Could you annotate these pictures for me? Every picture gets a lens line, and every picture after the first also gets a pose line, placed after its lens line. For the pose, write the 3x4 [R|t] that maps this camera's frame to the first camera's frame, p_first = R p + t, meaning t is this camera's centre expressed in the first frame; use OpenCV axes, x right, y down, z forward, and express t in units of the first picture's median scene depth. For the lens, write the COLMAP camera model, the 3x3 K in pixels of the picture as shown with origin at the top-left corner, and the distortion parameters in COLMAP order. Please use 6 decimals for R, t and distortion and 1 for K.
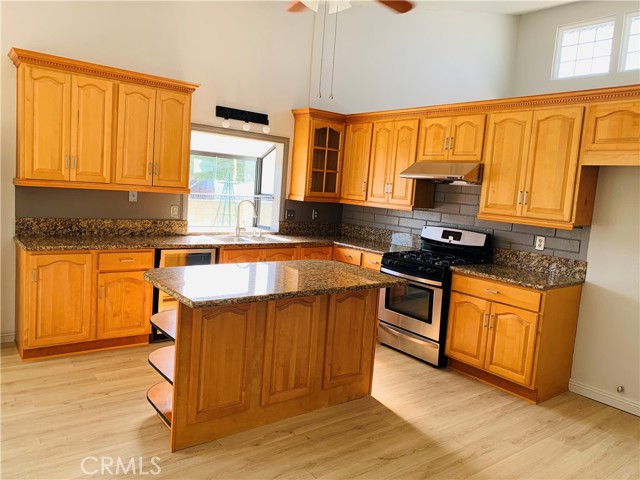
lens RADIAL K [[492.3, 0, 336.1], [0, 492.3, 237.5], [0, 0, 1]] dist [0.041130, 0.003630]
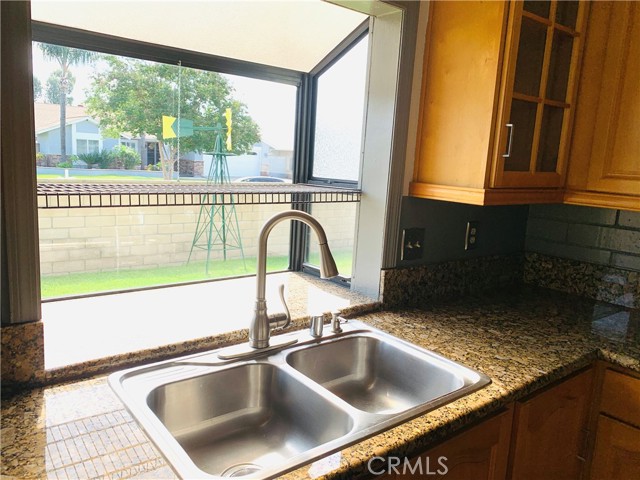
lens RADIAL K [[485.6, 0, 320.0], [0, 485.6, 240.0], [0, 0, 1]] dist [0.000962, -0.000107]
pose [[0.999799, -0.016400, -0.011492, -0.150692], [0.016970, 0.998531, 0.051452, -0.066476], [0.010632, -0.051637, 0.998609, 0.685932]]
